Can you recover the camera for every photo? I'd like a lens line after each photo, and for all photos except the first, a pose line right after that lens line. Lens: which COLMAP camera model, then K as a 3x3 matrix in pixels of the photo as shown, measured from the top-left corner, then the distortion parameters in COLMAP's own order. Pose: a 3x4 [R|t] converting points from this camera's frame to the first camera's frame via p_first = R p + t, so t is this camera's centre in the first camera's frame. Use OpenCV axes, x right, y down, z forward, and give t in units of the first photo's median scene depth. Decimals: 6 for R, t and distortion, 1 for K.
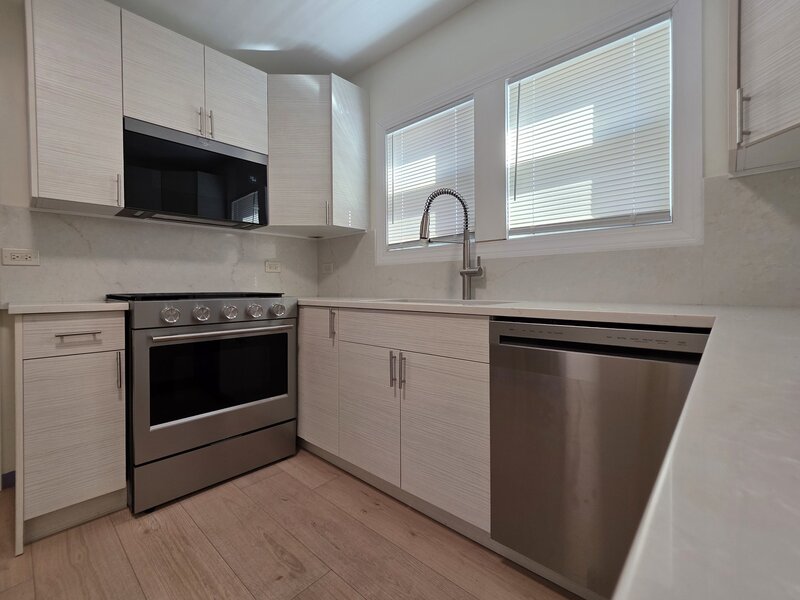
lens RADIAL K [[356.5, 0, 396.3], [0, 356.5, 289.7], [0, 0, 1]] dist [0.003367, -0.001191]
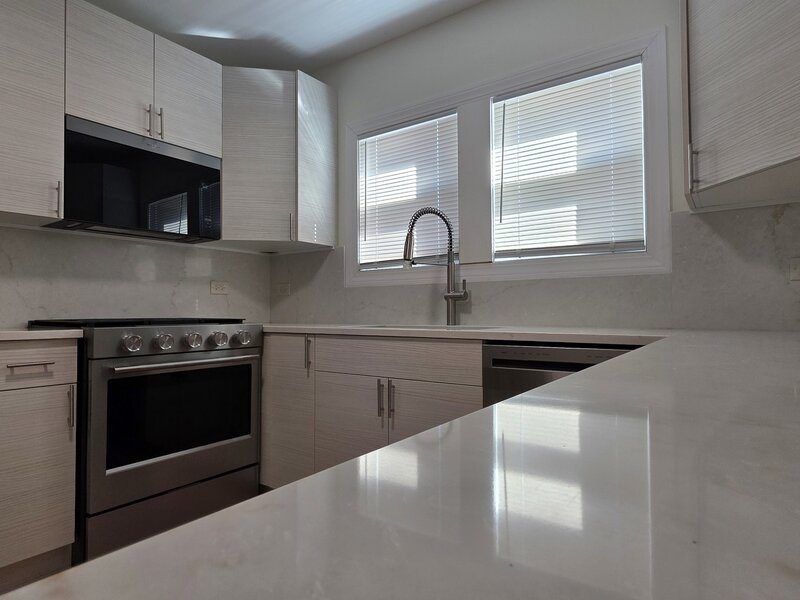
lens RADIAL K [[470.3, 0, 399.7], [0, 470.3, 300.4], [0, 0, 1]] dist [-0.001275, -0.000472]
pose [[0.991067, 0.003988, 0.133308, -0.105765], [0.000190, 0.999509, -0.031319, 0.000908], [-0.133368, 0.031065, 0.990580, -0.214444]]
